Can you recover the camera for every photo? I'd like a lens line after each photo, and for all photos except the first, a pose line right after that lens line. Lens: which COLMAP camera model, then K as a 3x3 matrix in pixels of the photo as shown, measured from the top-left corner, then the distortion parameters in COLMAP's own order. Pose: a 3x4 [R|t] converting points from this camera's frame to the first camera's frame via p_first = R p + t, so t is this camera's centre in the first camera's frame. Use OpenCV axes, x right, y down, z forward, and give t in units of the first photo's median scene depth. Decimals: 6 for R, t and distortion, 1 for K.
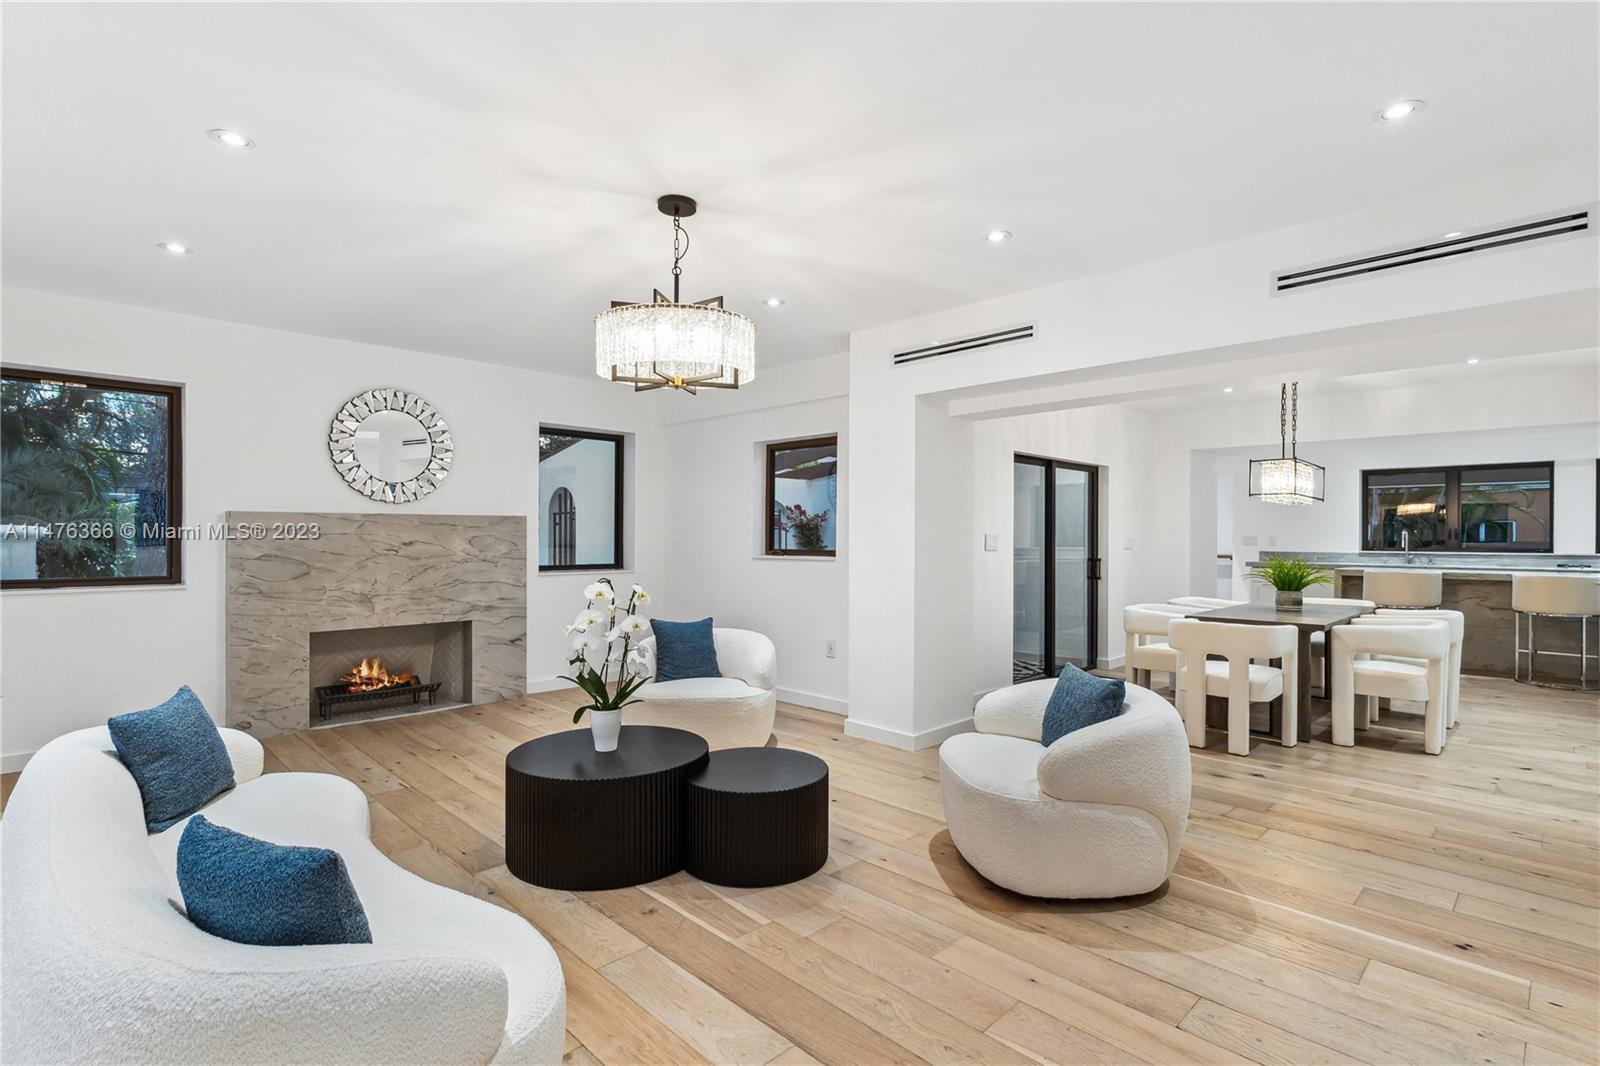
lens RADIAL K [[778.9, 0, 812.7], [0, 778.9, 531.3], [0, 0, 1]] dist [0.000723, -0.001139]
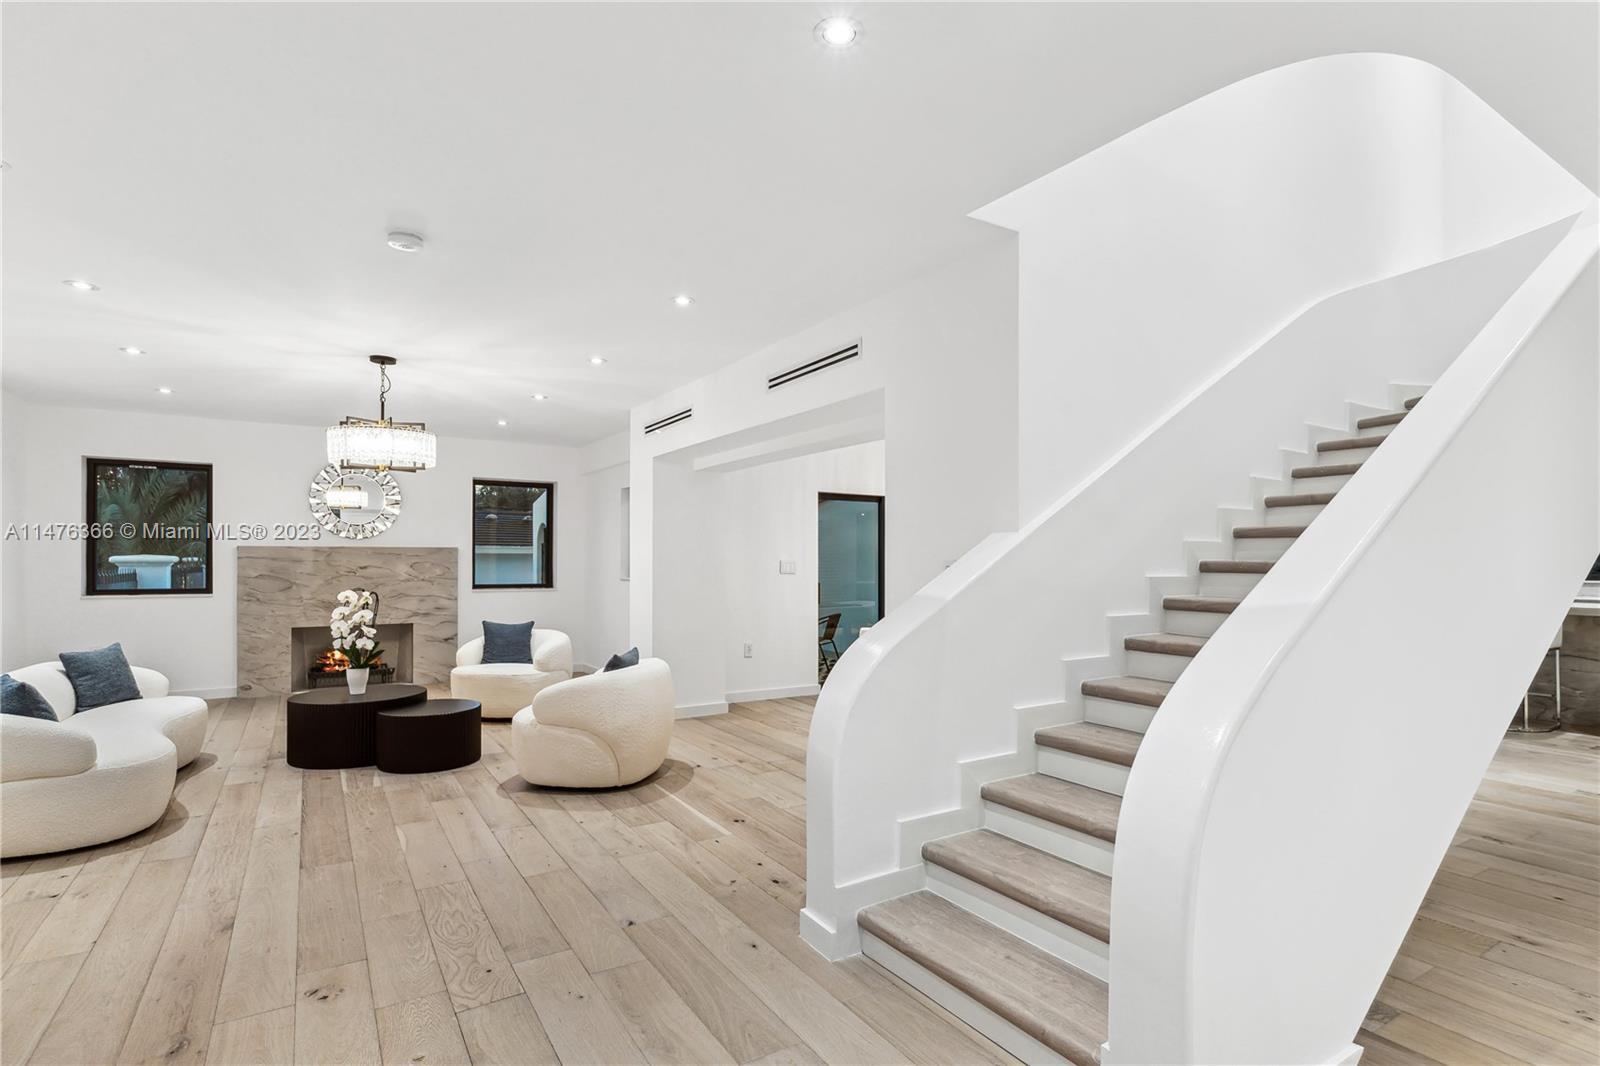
lens RADIAL K [[778.9, 0, 785.5], [0, 778.9, 549.2], [0, 0, 1]] dist [0.000723, -0.001139]
pose [[0.977007, -0.004775, -0.213154, 0.599127], [0.002543, 0.999939, -0.010744, -0.000274], [0.213192, 0.009955, 0.976960, -0.248796]]
